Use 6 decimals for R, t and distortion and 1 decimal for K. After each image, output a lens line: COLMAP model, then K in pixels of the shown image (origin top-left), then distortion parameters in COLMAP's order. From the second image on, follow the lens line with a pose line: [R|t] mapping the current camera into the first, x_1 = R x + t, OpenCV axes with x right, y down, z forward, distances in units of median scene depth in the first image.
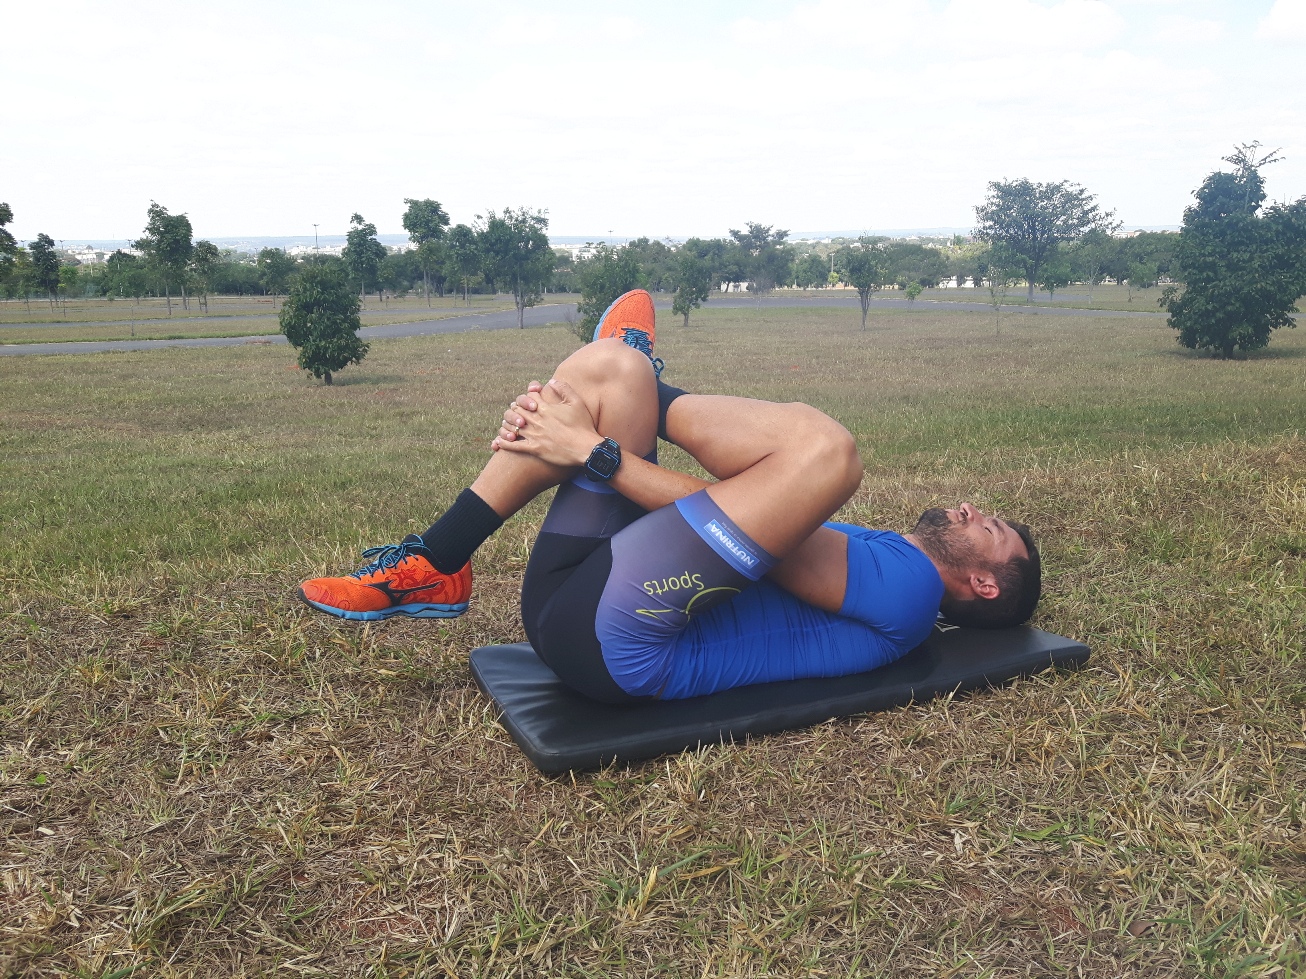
lens RADIAL K [[1073.2, 0, 651.9], [0, 1073.2, 483.9], [0, 0, 1]] dist [0.013213, -0.043036]
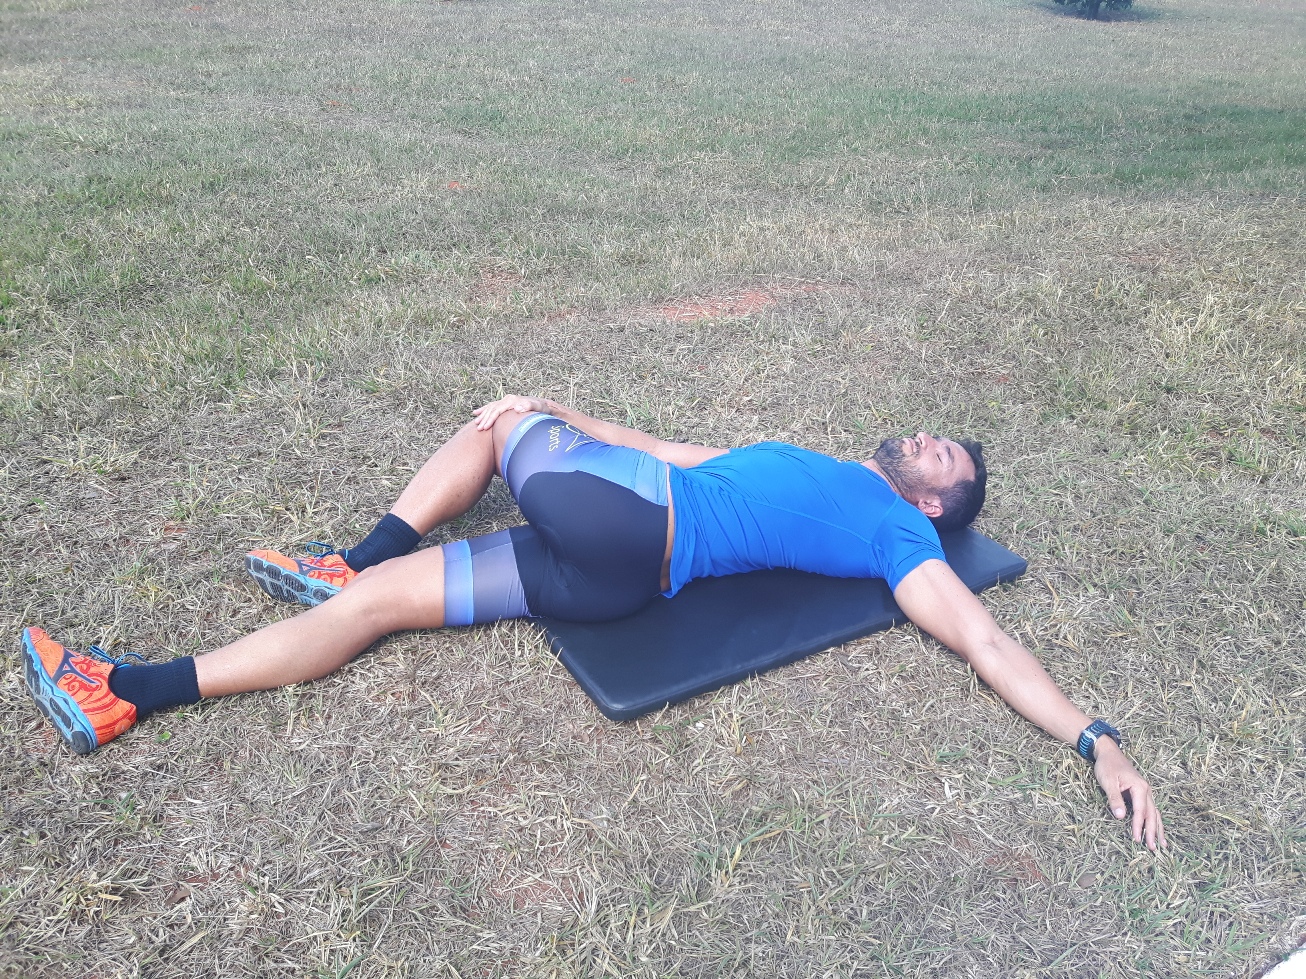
lens RADIAL K [[1073.2, 0, 646.7], [0, 1073.2, 488.5], [0, 0, 1]] dist [0.013213, -0.043036]
pose [[0.987699, -0.003185, 0.156333, -0.108685], [-0.052541, 0.934902, 0.350995, -0.174053], [-0.147273, -0.354891, 0.923235, -0.011978]]
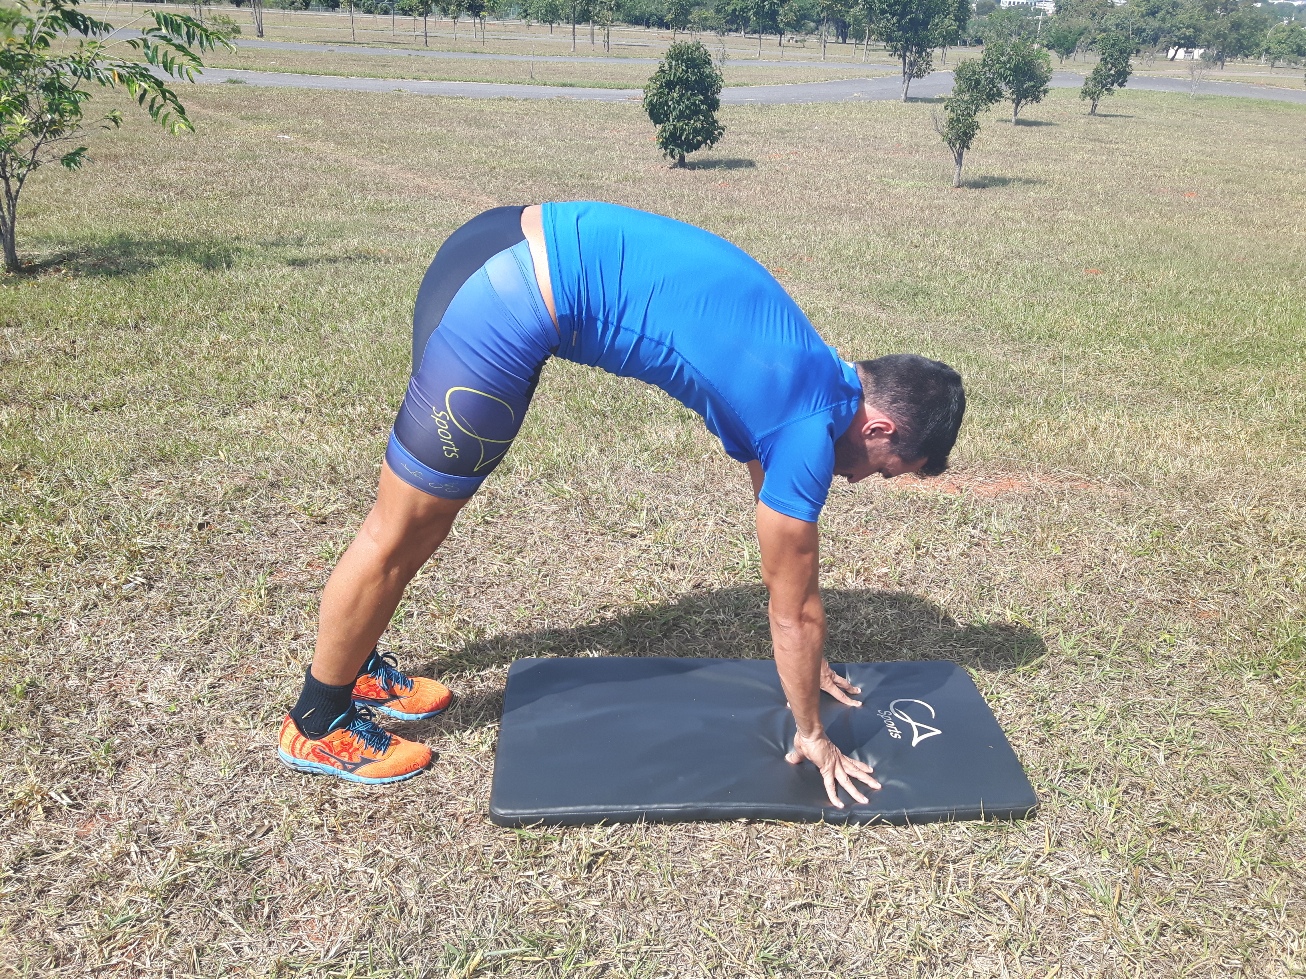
lens RADIAL K [[1073.2, 0, 659.3], [0, 1073.2, 485.4], [0, 0, 1]] dist [0.013213, -0.043036]
pose [[0.935176, 0.191408, -0.298009, 0.169090], [-0.120487, 0.963139, 0.240513, -0.184043], [0.333060, -0.189016, 0.923766, -0.009509]]
